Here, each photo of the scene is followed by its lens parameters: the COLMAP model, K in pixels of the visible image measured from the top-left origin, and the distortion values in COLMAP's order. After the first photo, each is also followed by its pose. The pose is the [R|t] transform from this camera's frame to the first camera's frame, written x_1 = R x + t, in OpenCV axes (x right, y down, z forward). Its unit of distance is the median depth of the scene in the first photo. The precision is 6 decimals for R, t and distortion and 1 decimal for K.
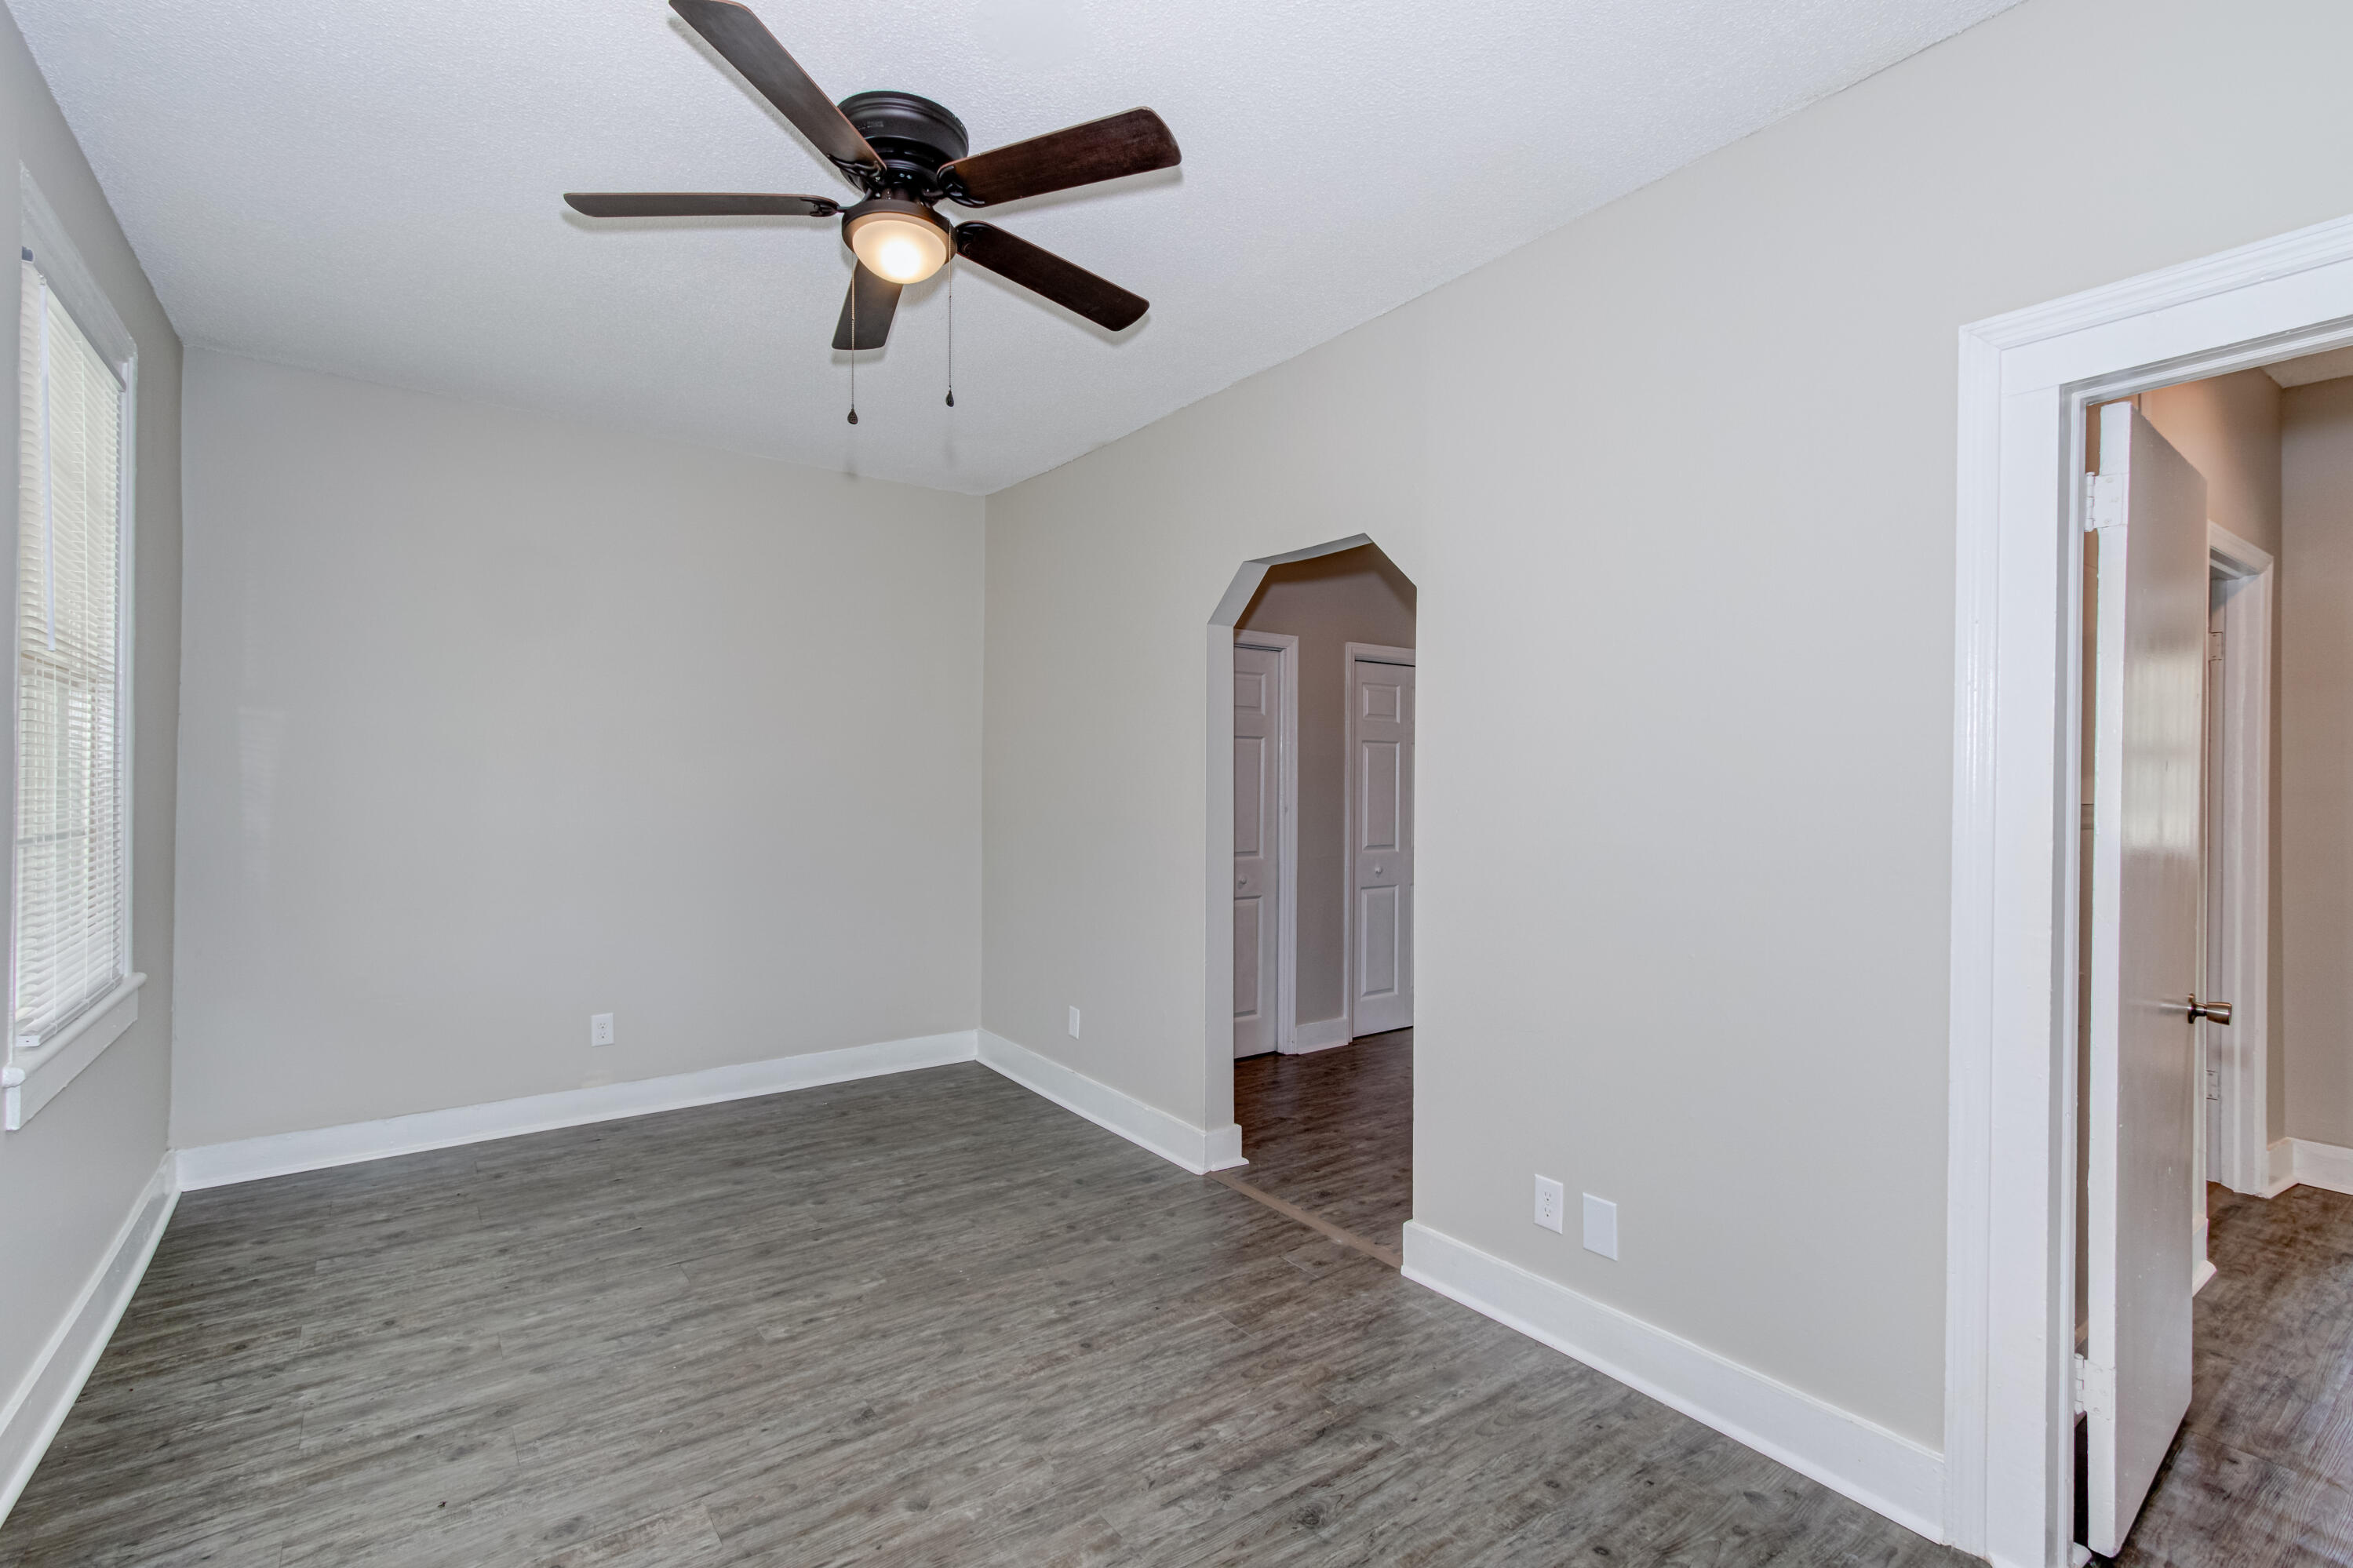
lens RADIAL K [[1063.4, 0, 1176.5], [0, 1063.4, 784.0], [0, 0, 1]] dist [-0.001249, -0.000040]
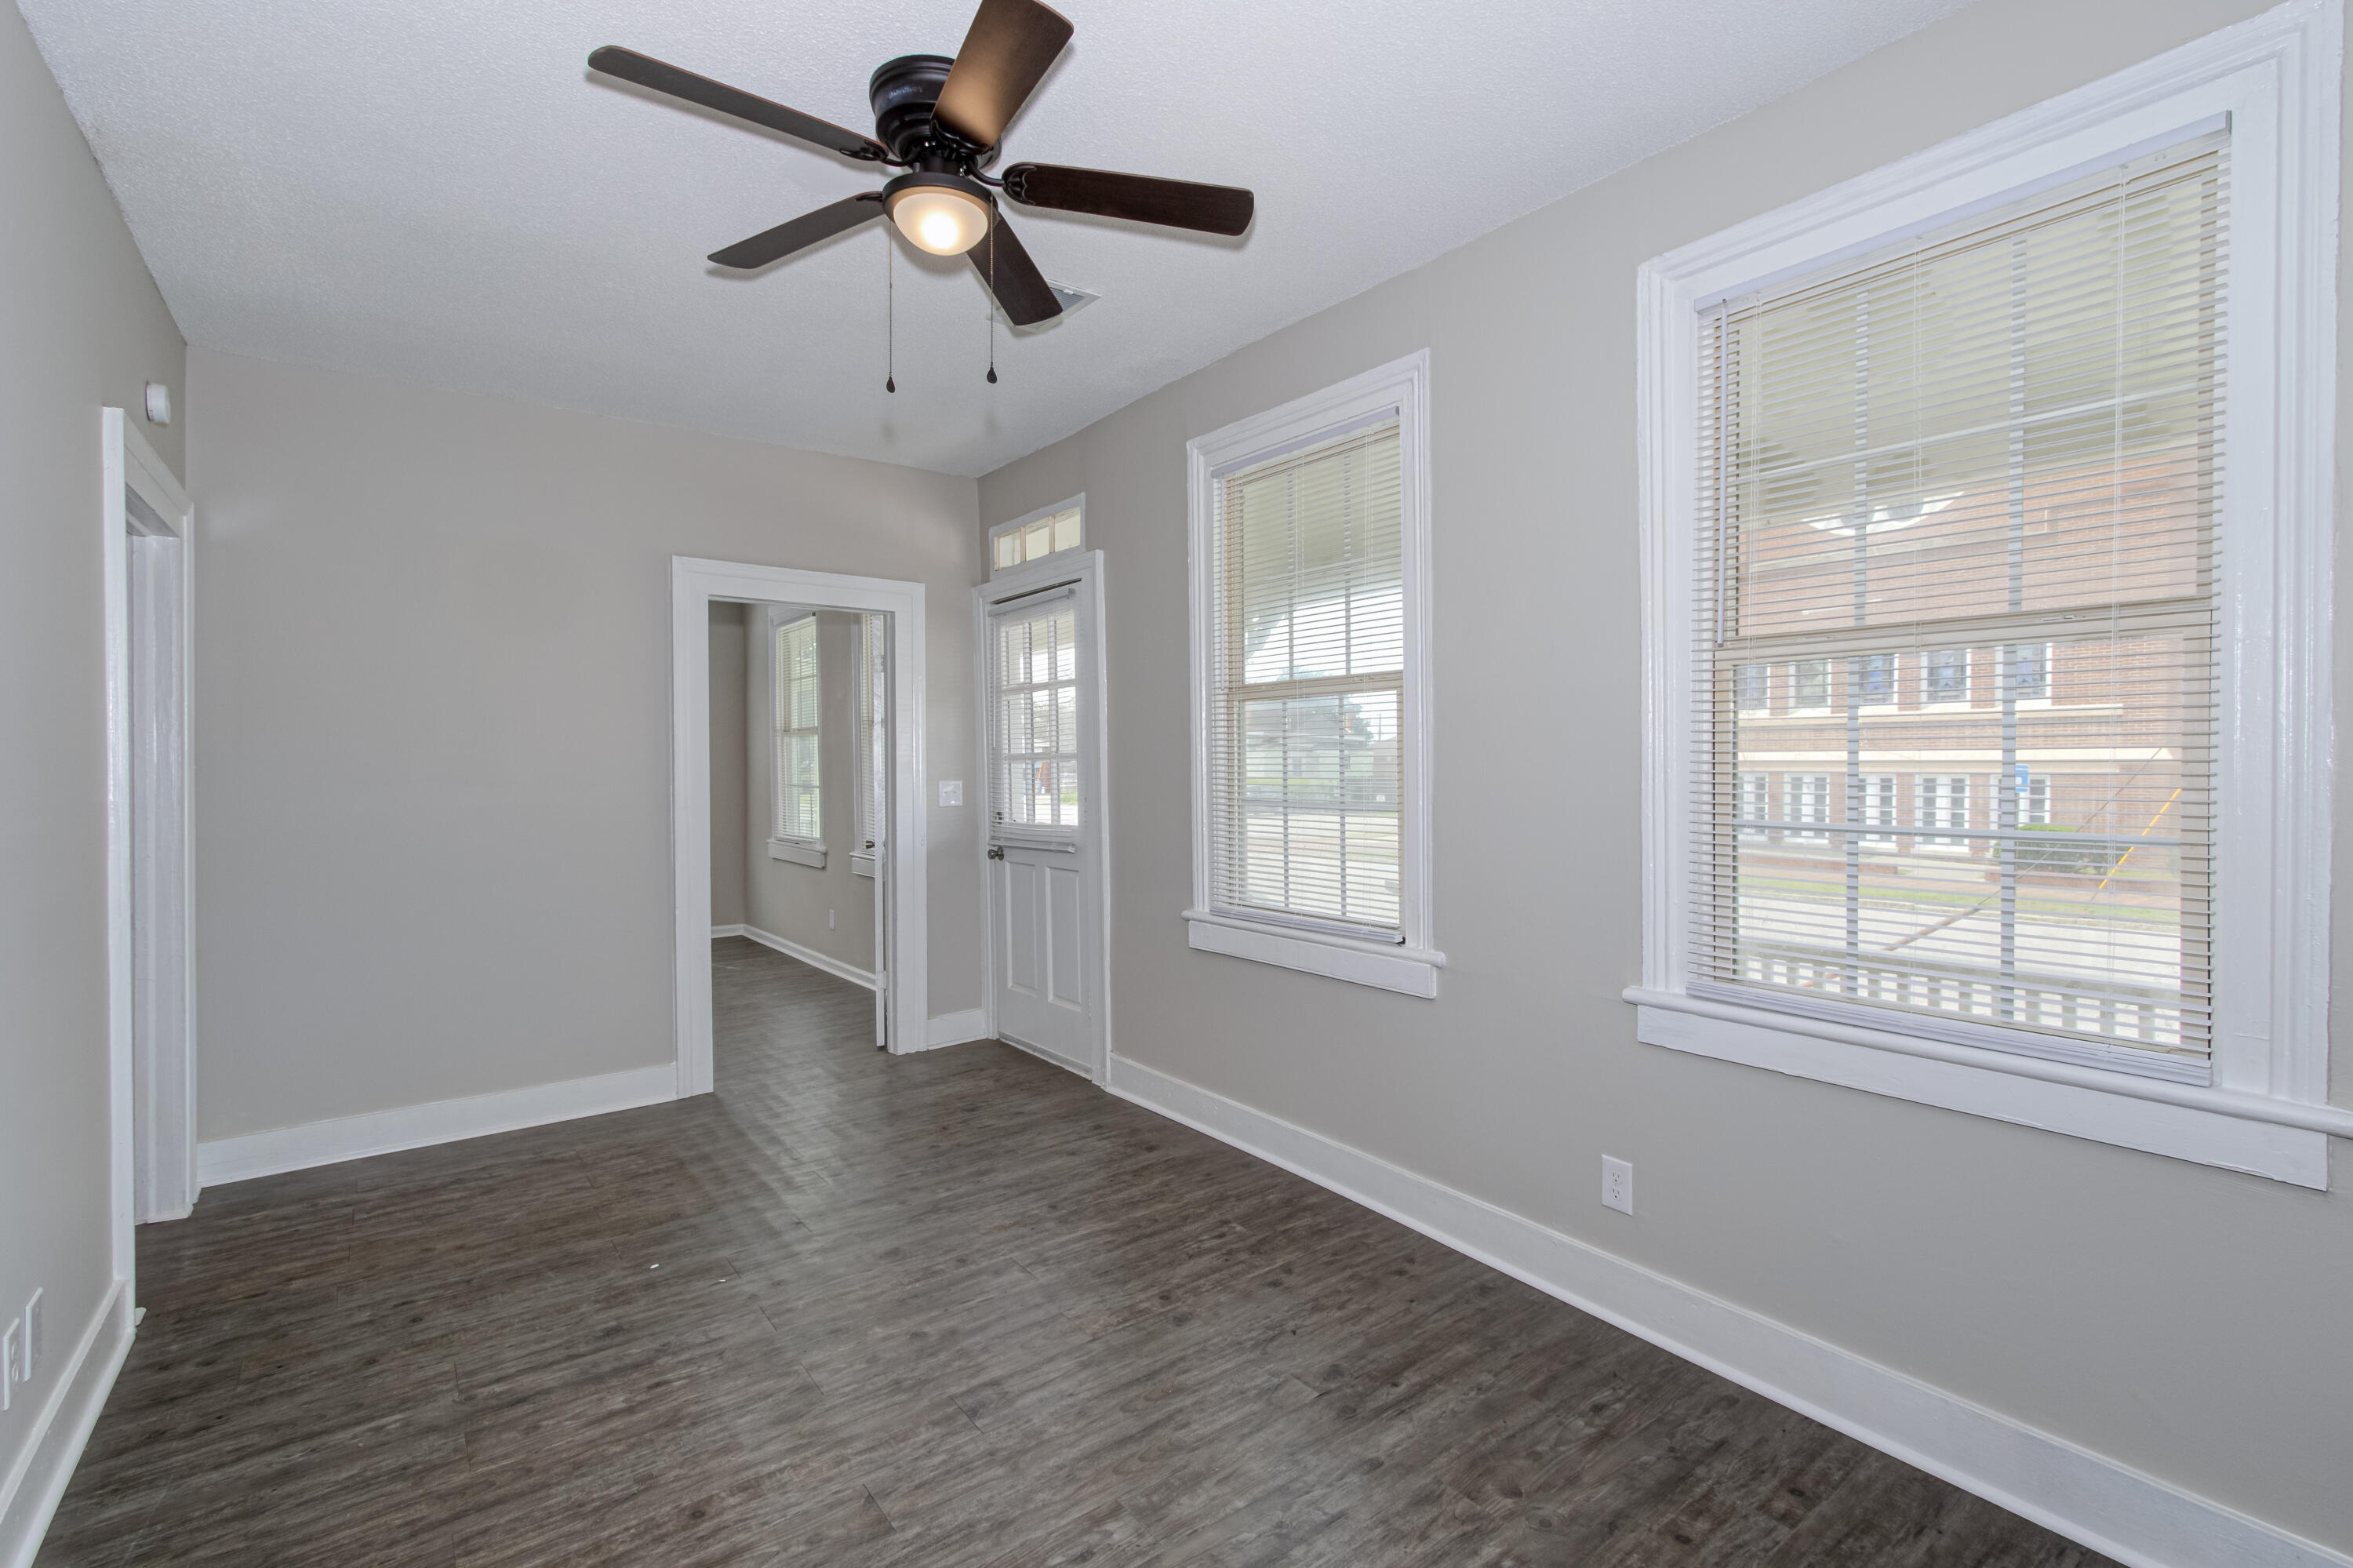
lens RADIAL K [[1063.5, 0, 1176.5], [0, 1063.5, 784.0], [0, 0, 1]] dist [-0.001249, -0.000040]
pose [[-0.999894, -0.006185, -0.013197, -0.459110], [-0.006441, 0.999790, 0.019432, -0.000604], [0.013074, 0.019515, -0.999724, 1.956584]]
